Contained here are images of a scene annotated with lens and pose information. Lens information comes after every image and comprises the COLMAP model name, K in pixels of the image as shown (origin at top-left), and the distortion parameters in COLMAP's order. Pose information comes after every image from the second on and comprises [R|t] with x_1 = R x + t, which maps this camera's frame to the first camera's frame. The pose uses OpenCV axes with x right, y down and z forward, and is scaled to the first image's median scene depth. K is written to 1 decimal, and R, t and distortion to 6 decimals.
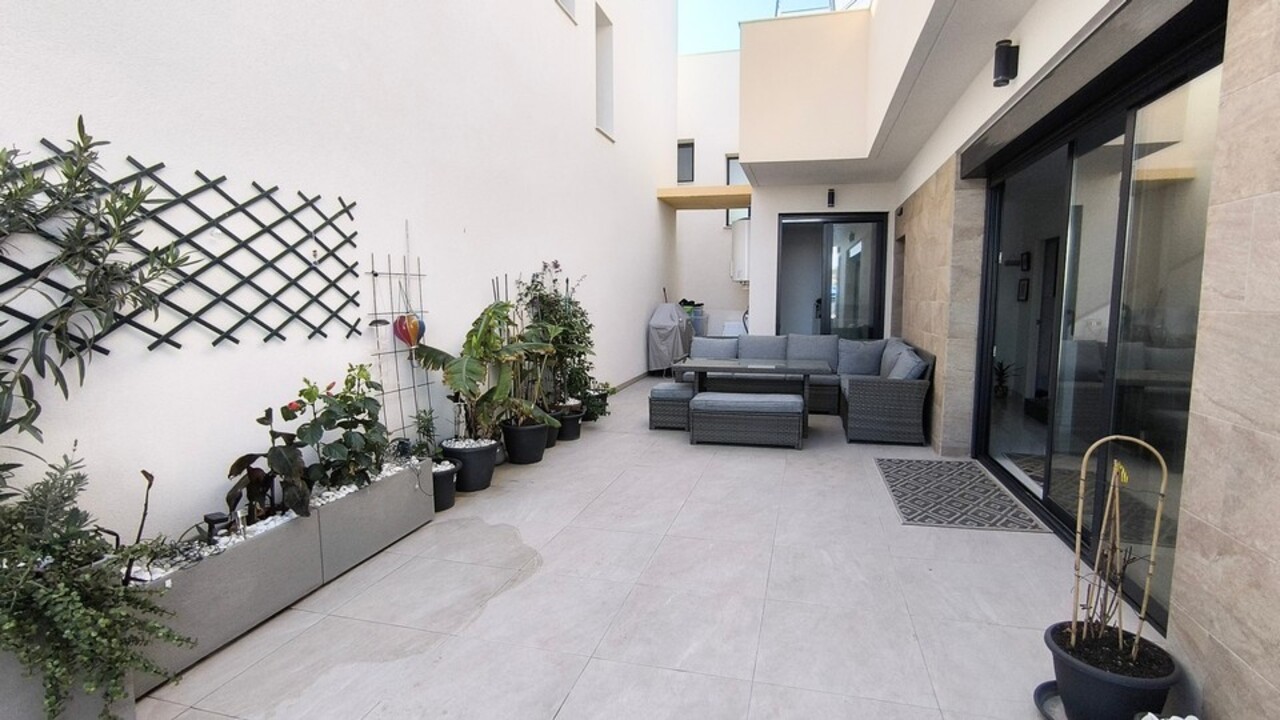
lens RADIAL K [[604.4, 0, 659.7], [0, 604.4, 358.1], [0, 0, 1]] dist [-0.047002, 0.032551]
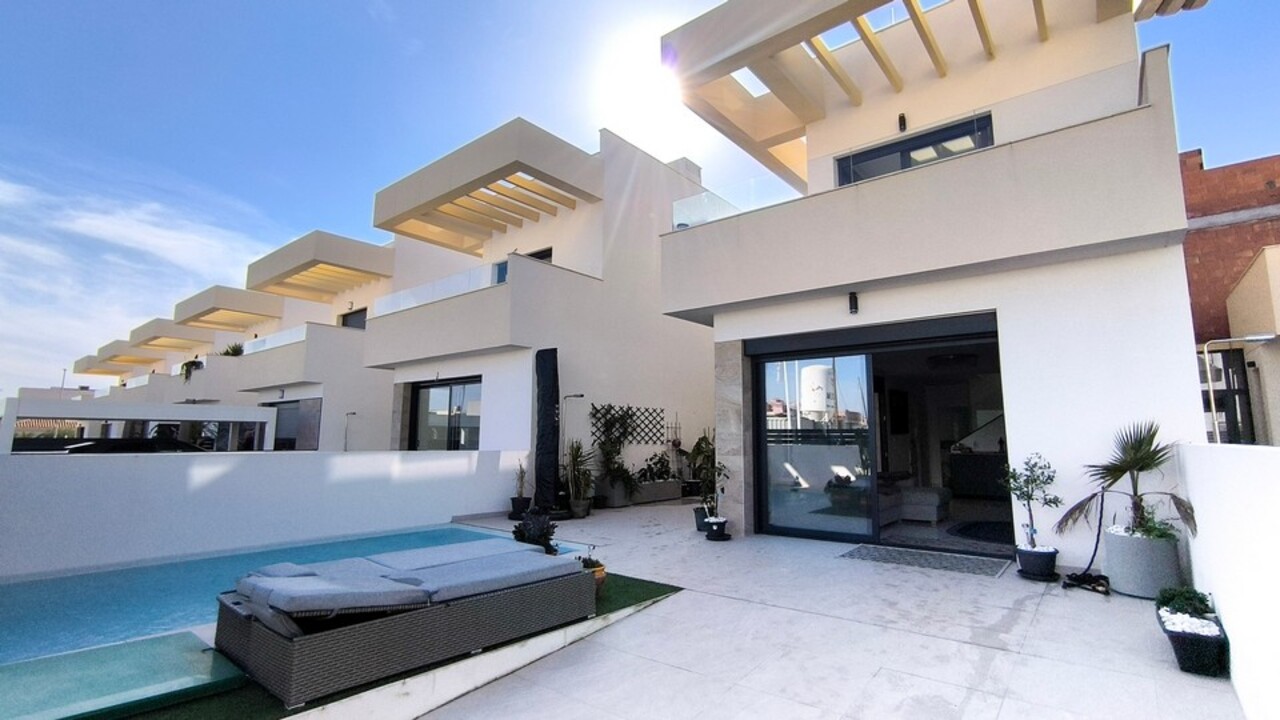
lens RADIAL K [[604.4, 0, 659.7], [0, 604.4, 358.1], [0, 0, 1]] dist [-0.047002, 0.032551]
pose [[0.914705, -0.058687, -0.399839, 0.864838], [-0.037426, 0.972845, -0.228410, 0.257386], [0.402386, 0.223892, 0.887670, -2.117465]]
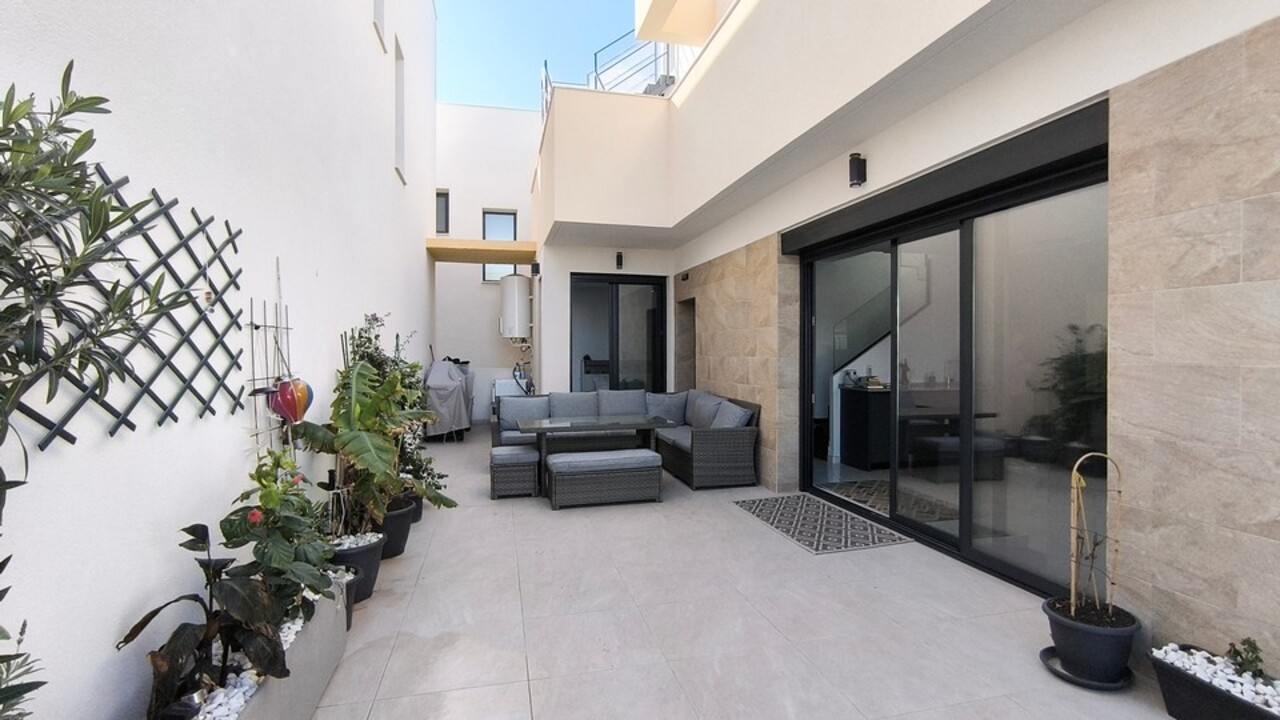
lens RADIAL K [[604.4, 0, 659.7], [0, 604.4, 358.1], [0, 0, 1]] dist [-0.047002, 0.032551]
pose [[0.878944, -0.007623, 0.476864, -0.348538], [0.051697, 0.995503, -0.079374, -0.014728], [-0.474114, 0.094418, 0.875386, 0.104224]]
